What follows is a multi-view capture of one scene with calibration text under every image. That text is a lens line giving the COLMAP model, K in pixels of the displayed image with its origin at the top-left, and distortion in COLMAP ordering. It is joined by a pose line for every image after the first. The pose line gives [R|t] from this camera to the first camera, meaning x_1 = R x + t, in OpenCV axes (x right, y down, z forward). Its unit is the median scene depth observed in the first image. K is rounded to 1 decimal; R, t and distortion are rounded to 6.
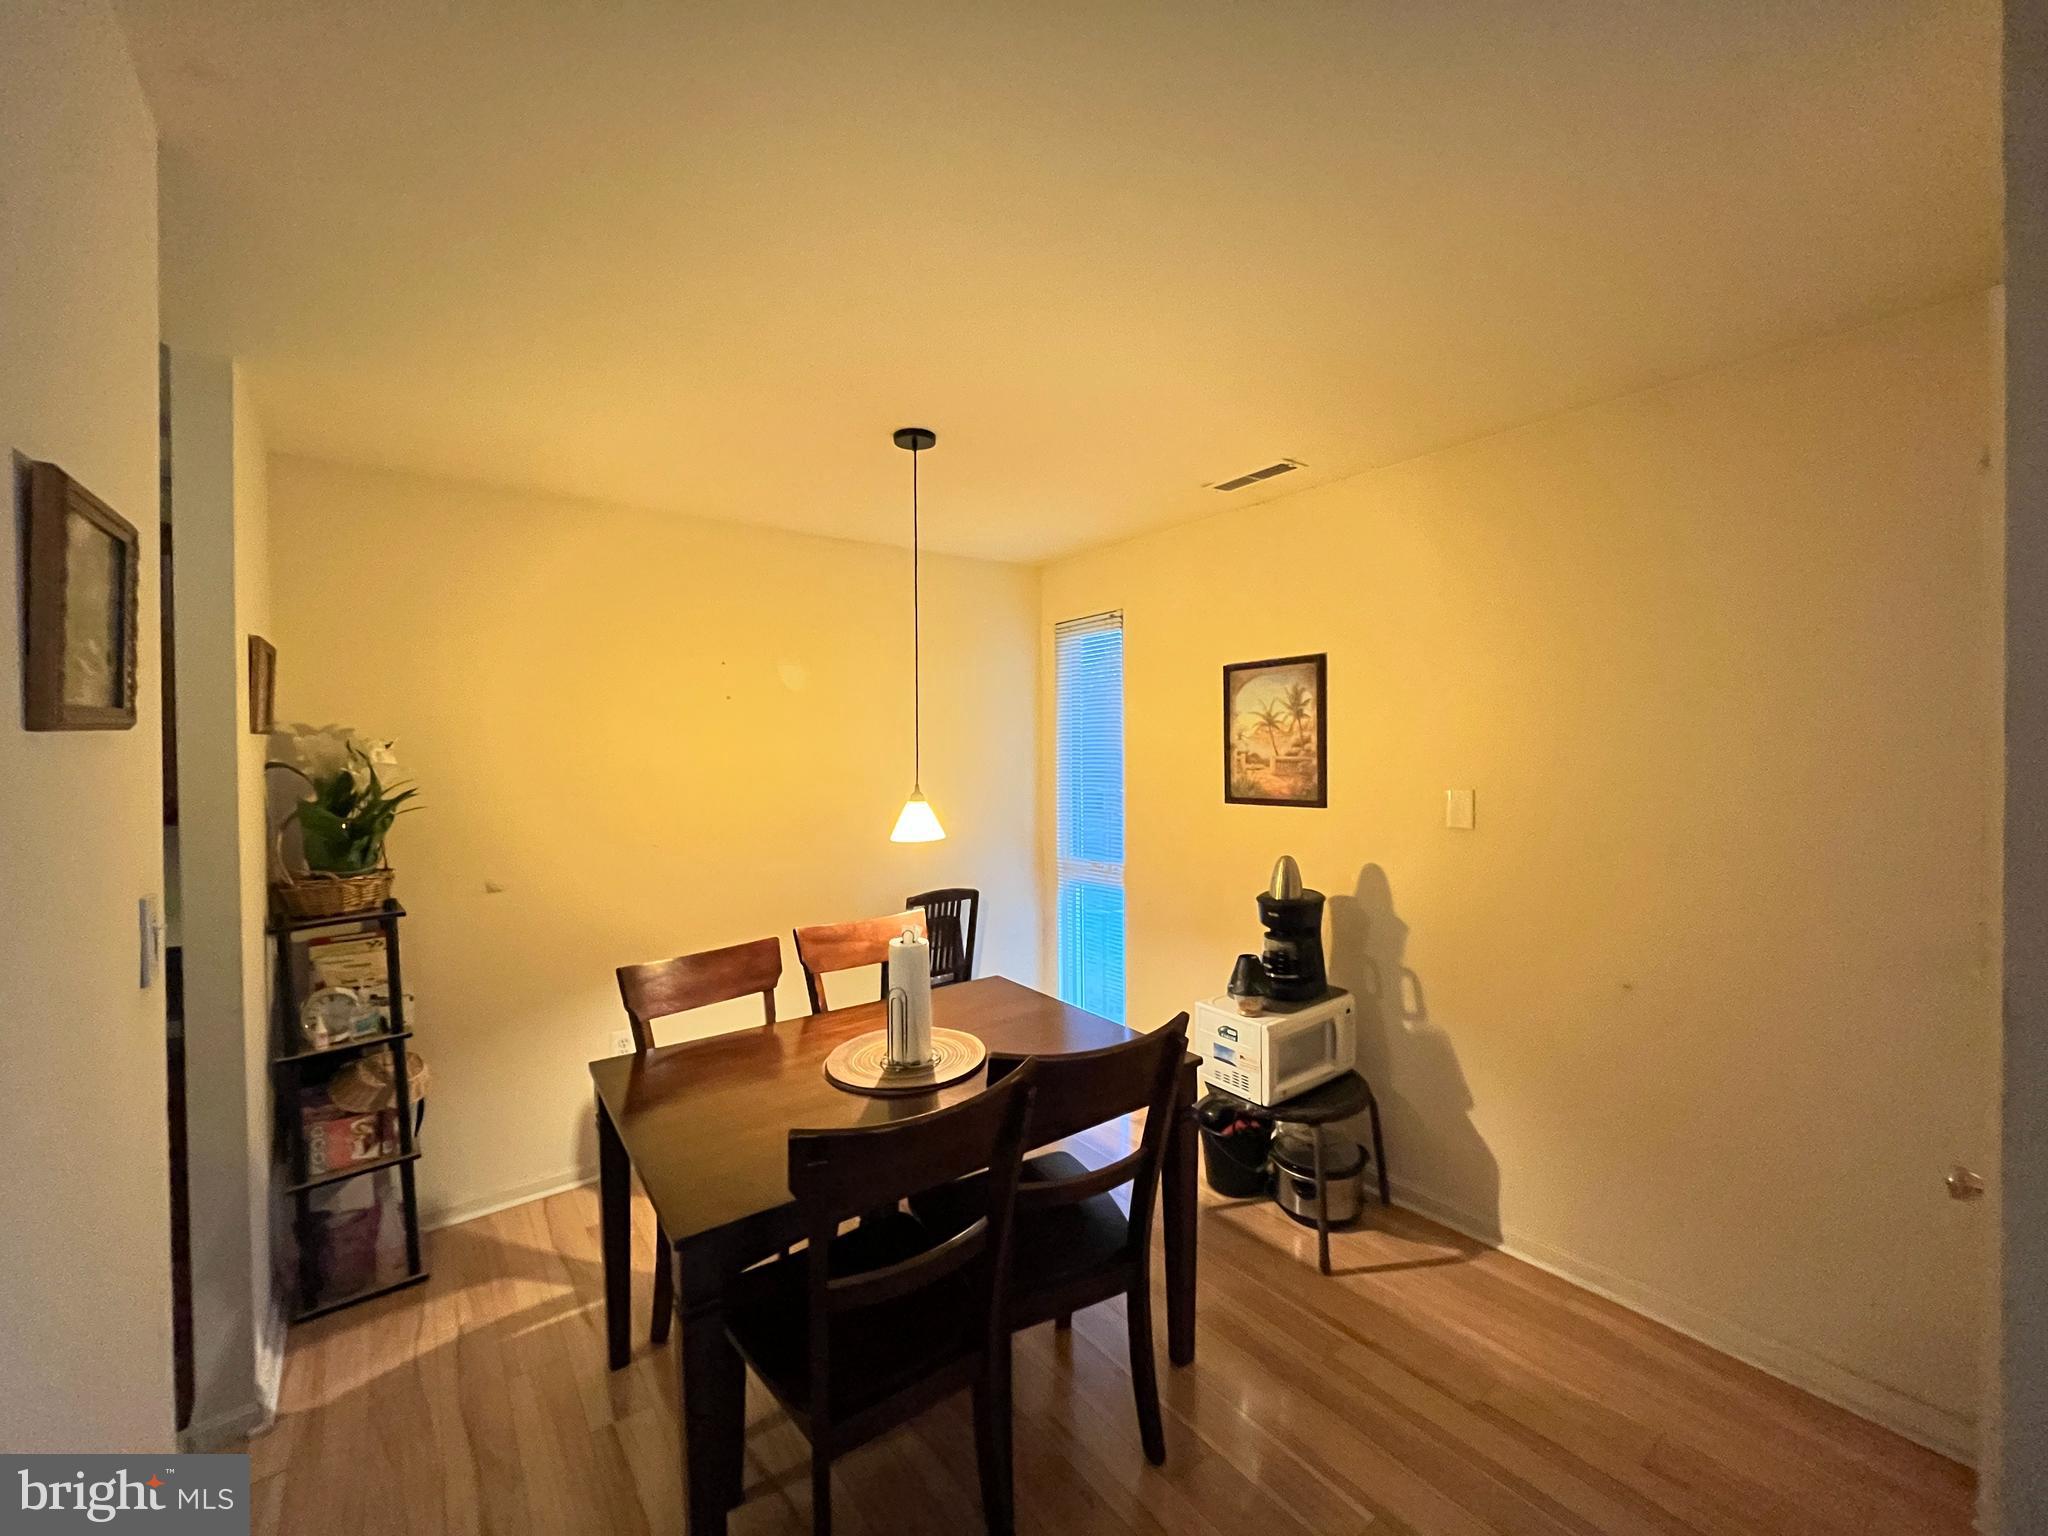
lens RADIAL K [[820.1, 0, 1029.4], [0, 820.1, 764.1], [0, 0, 1]] dist [-0.004133, -0.000956]
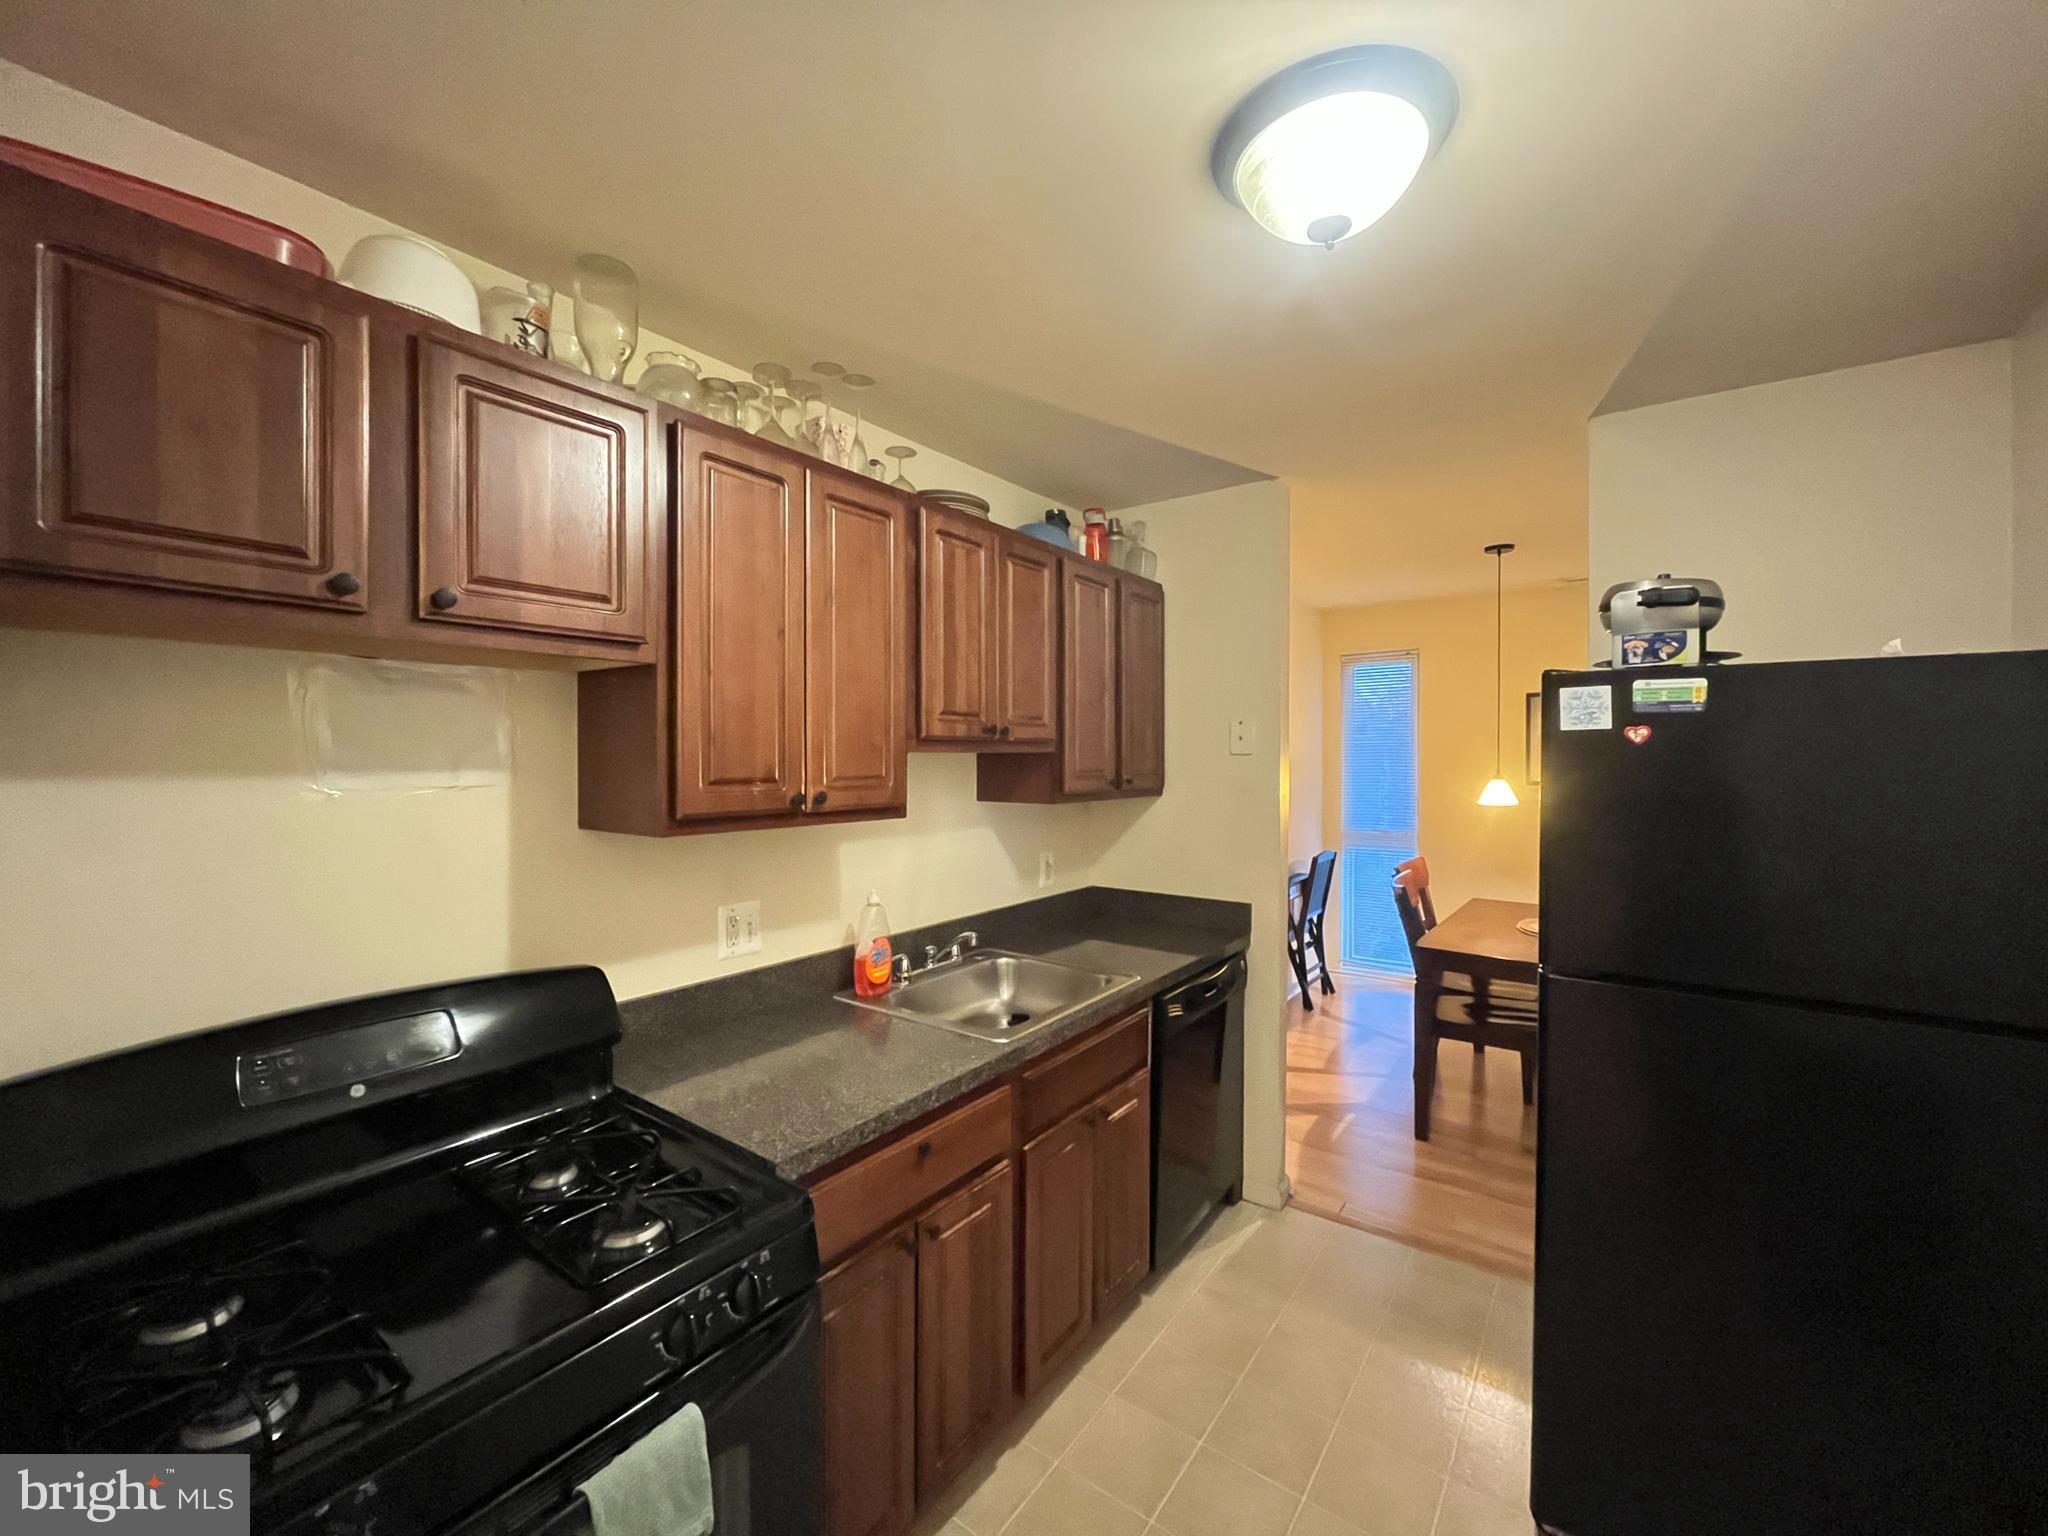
lens RADIAL K [[820.1, 0, 1029.4], [0, 820.1, 764.1], [0, 0, 1]] dist [-0.004133, -0.000956]
pose [[0.963184, 0.002381, 0.268834, -1.116435], [-0.000128, 0.999965, -0.008397, 0.021918], [-0.268844, 0.008053, 0.963150, -0.207012]]
